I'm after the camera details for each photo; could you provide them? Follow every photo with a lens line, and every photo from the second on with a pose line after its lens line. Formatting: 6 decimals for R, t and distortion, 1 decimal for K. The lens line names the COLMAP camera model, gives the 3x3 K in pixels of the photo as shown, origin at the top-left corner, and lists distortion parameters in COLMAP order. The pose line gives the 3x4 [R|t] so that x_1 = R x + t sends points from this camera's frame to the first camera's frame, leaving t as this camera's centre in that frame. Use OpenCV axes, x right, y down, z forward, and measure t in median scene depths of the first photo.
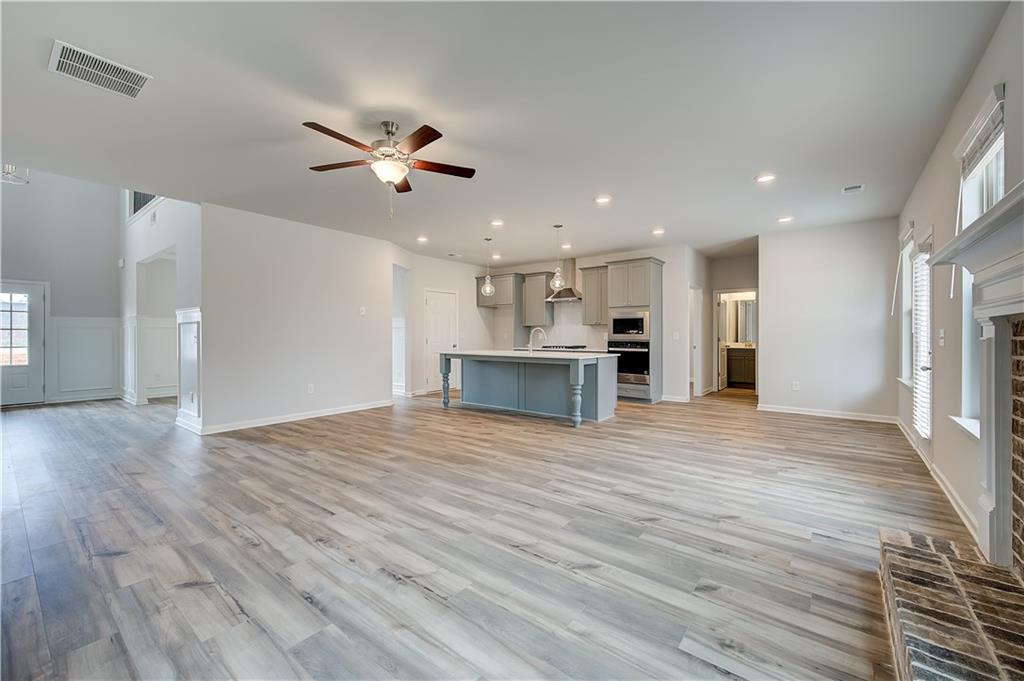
lens RADIAL K [[413.9, 0, 509.5], [0, 413.9, 335.7], [0, 0, 1]] dist [0.001256, -0.000123]
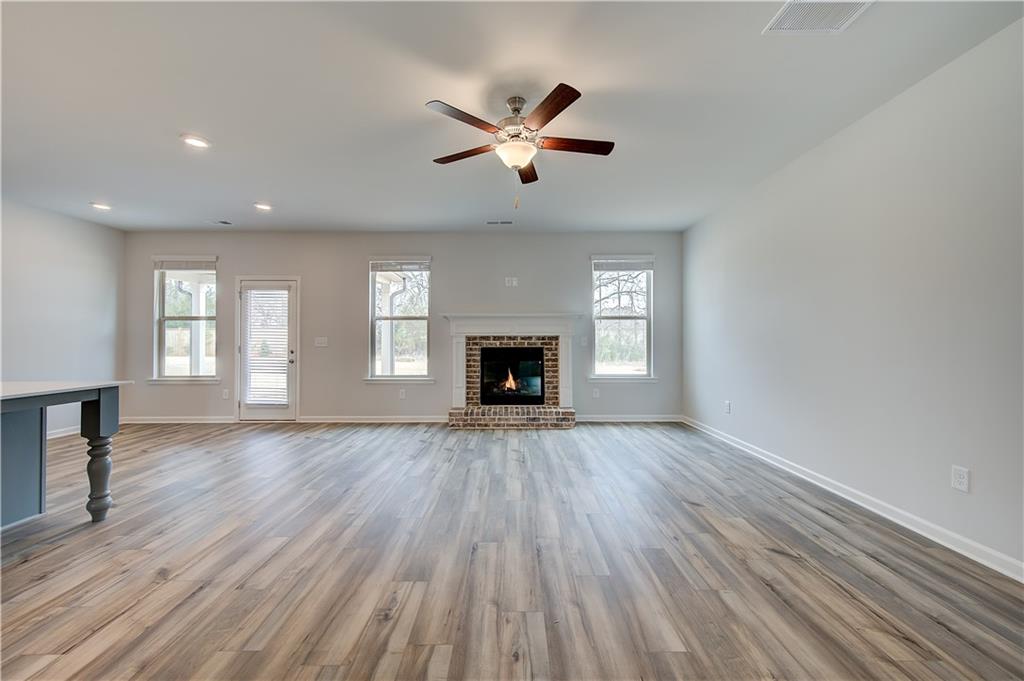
lens RADIAL K [[413.9, 0, 518.8], [0, 413.9, 342.9], [0, 0, 1]] dist [0.001256, -0.000123]
pose [[-0.636893, -0.003340, 0.770945, -1.016398], [0.003092, 0.999972, 0.006887, -0.002717], [-0.770946, 0.006770, -0.636864, 1.640437]]
